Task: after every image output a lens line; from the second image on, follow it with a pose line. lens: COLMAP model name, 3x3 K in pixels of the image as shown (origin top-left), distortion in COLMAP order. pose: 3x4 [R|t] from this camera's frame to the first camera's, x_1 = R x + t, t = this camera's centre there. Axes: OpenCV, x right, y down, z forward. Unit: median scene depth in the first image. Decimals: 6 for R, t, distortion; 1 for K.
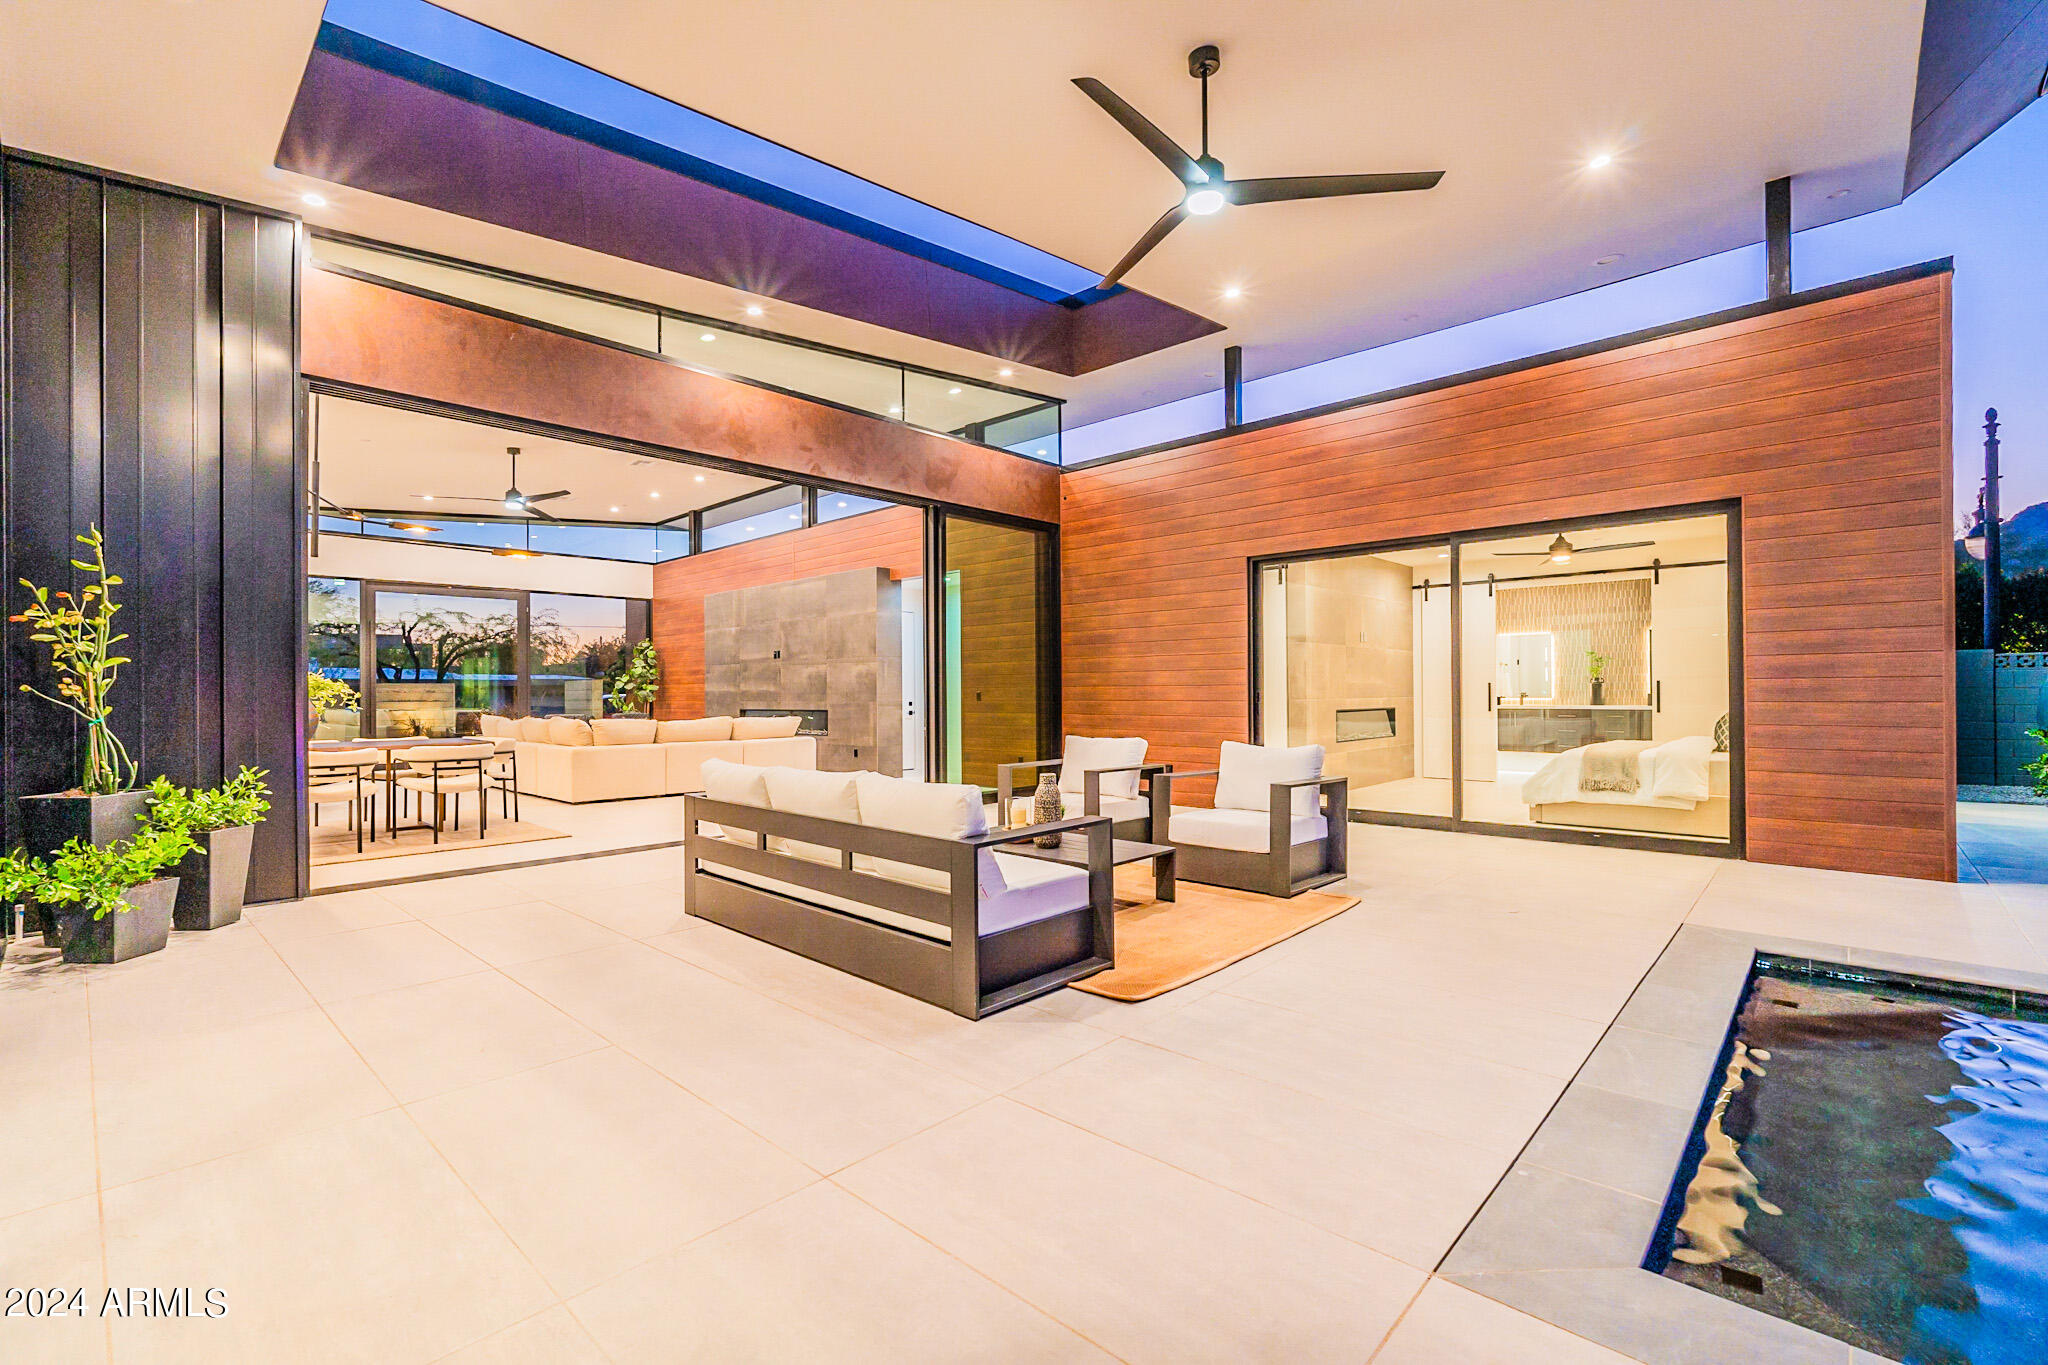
lens RADIAL K [[894.1, 0, 1029.8], [0, 894.1, 688.5], [0, 0, 1]] dist [-0.005476, -0.000029]
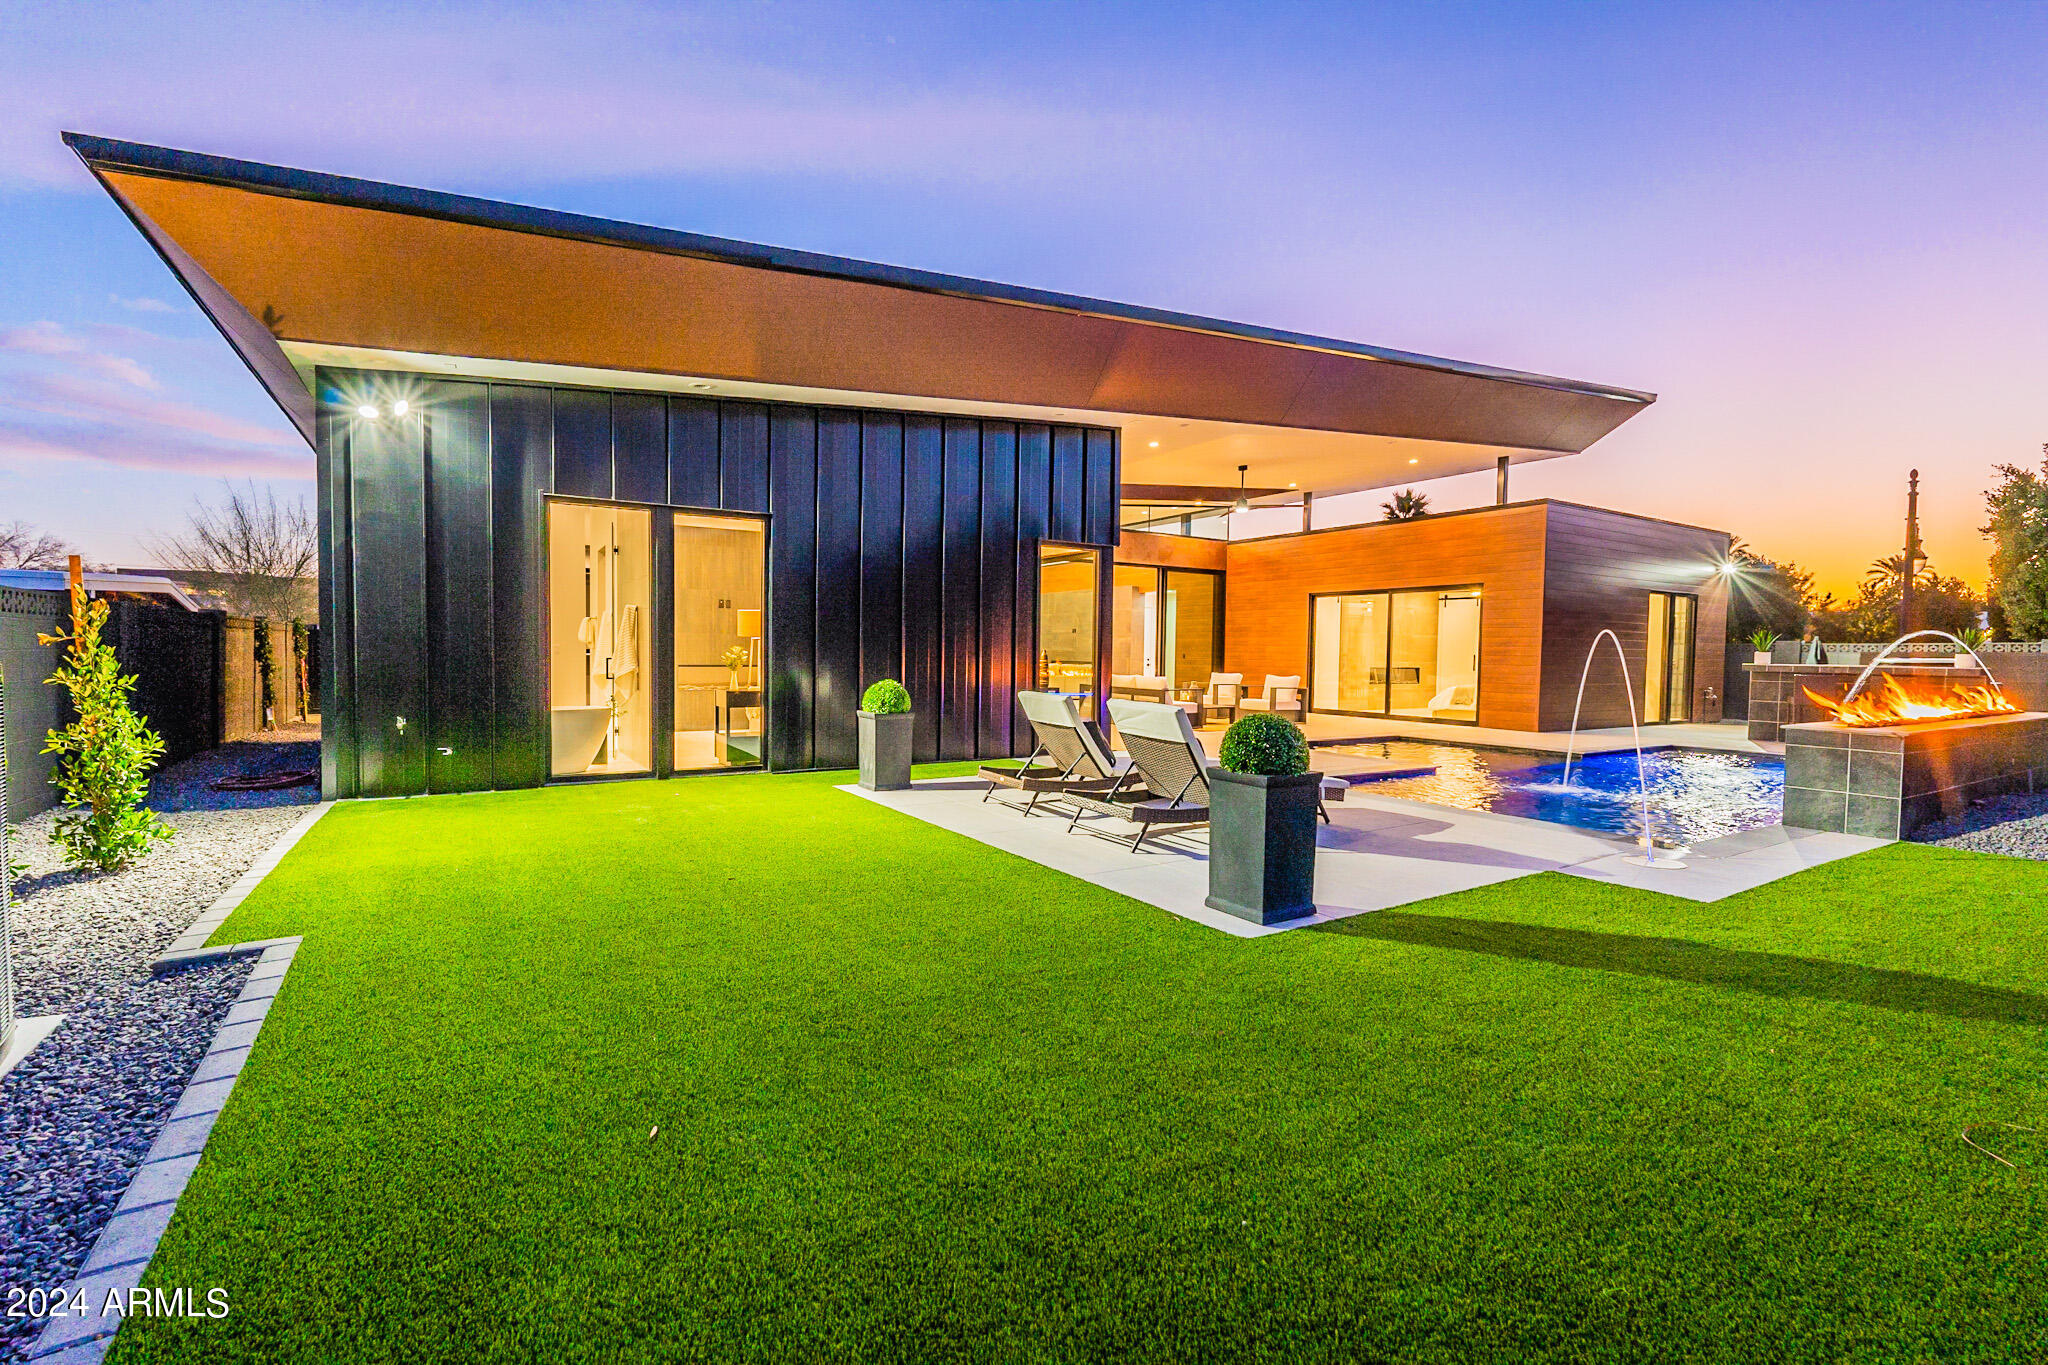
lens RADIAL K [[894.1, 0, 1020.3], [0, 894.1, 678.7], [0, 0, 1]] dist [-0.005476, -0.000029]
pose [[0.963522, 0.028959, -0.266057, 0.139777], [-0.020005, 0.999141, 0.036301, -0.006532], [0.266880, -0.029654, 0.963273, -1.140224]]
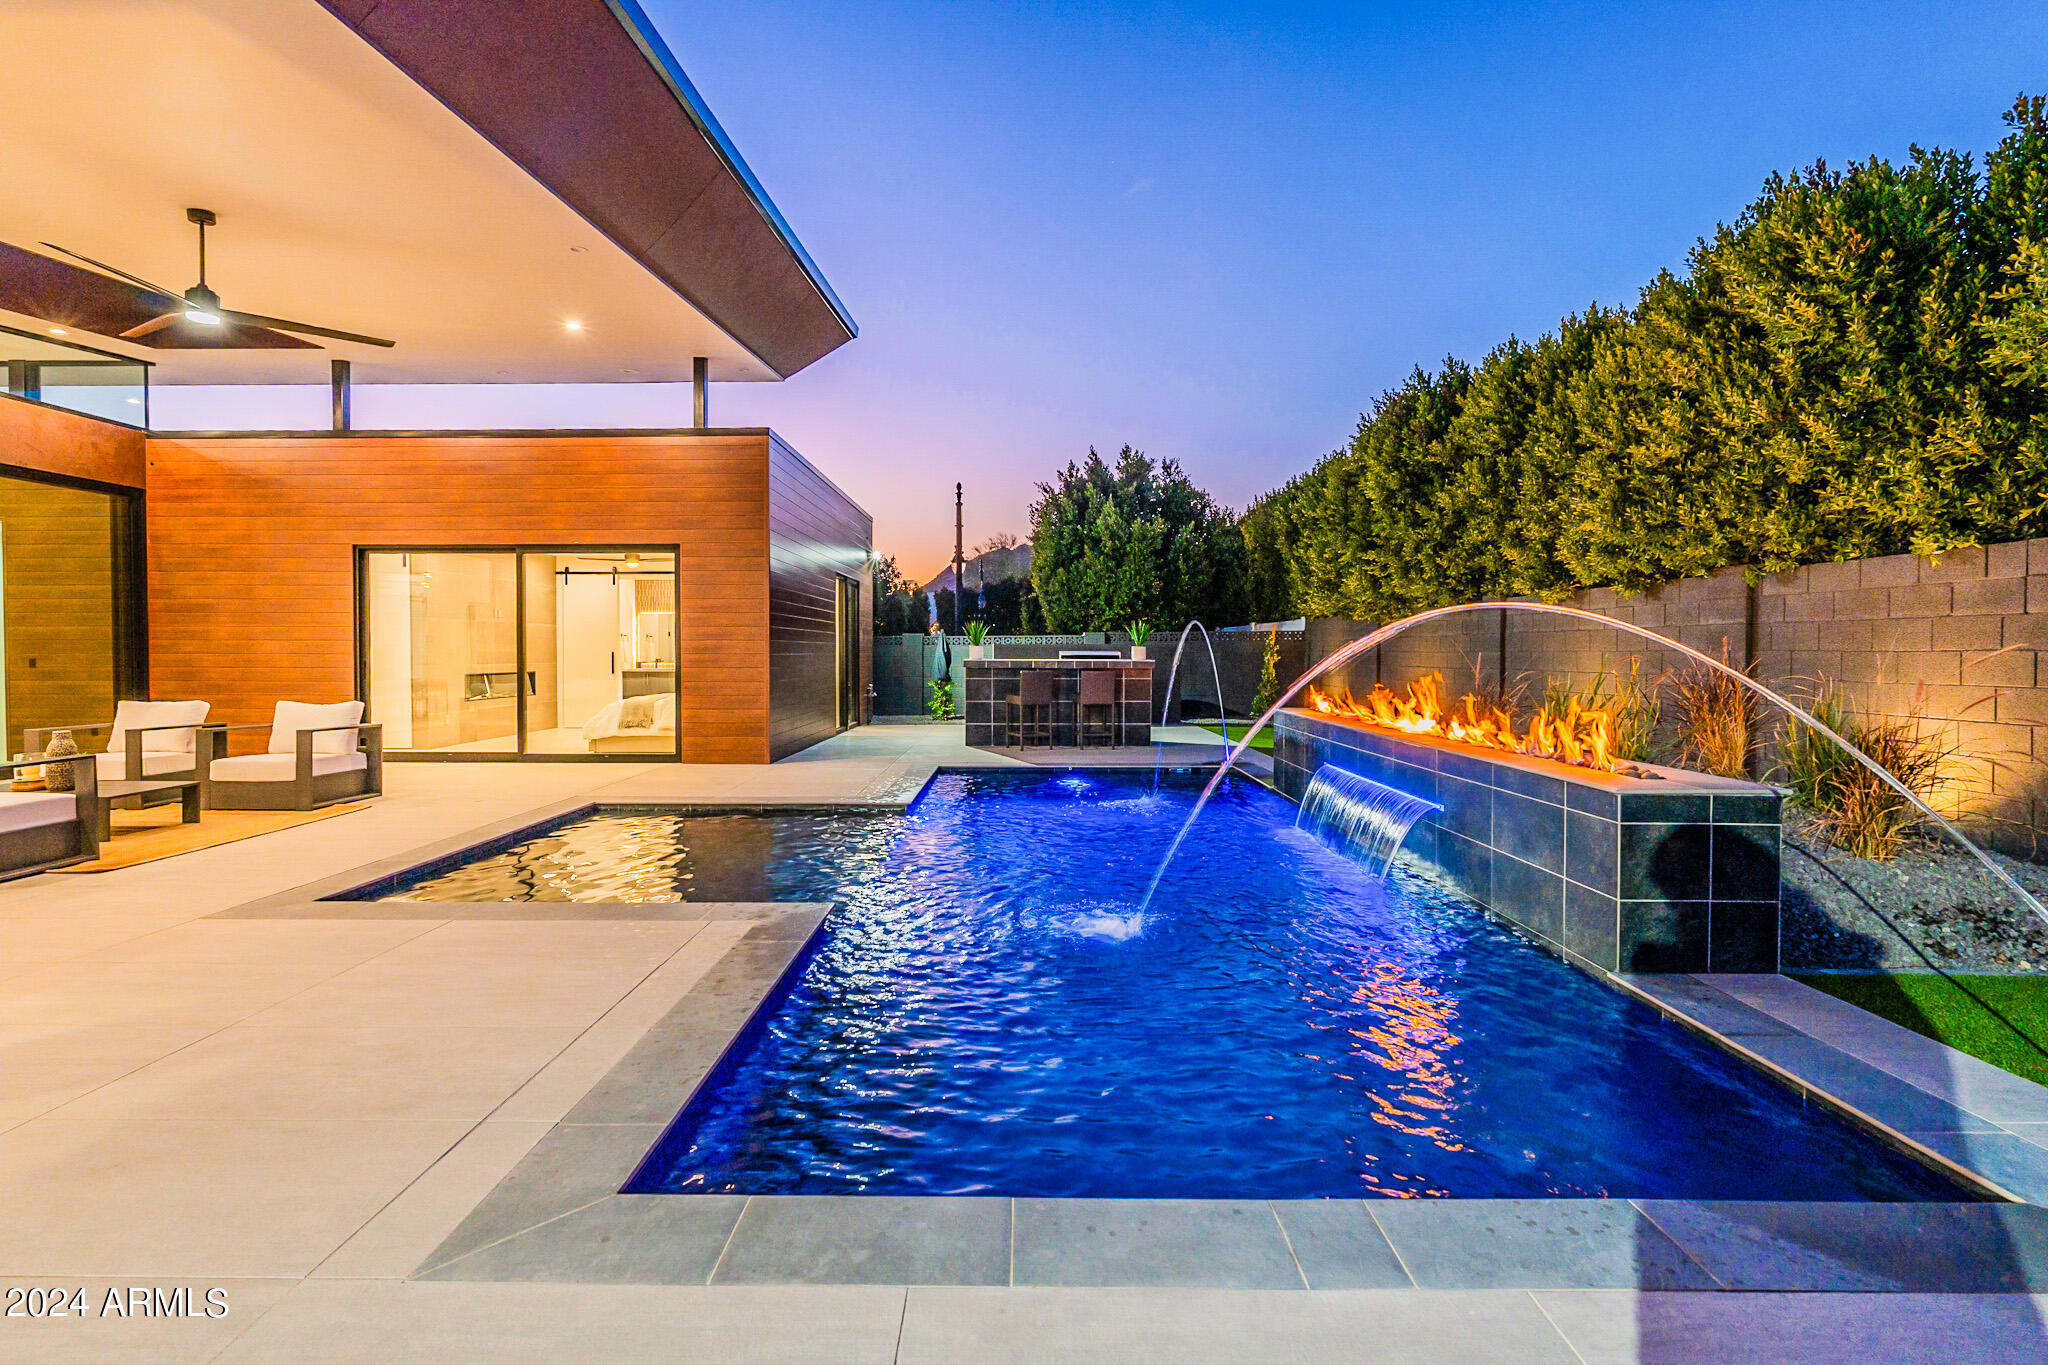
lens RADIAL K [[894.1, 0, 1012.8], [0, 894.1, 668.2], [0, 0, 1]] dist [-0.005476, -0.000029]
pose [[0.740261, -0.005375, 0.672298, 0.089406], [-0.008607, 0.999810, 0.017471, -0.012094], [-0.672264, -0.018719, 0.740074, -0.414502]]
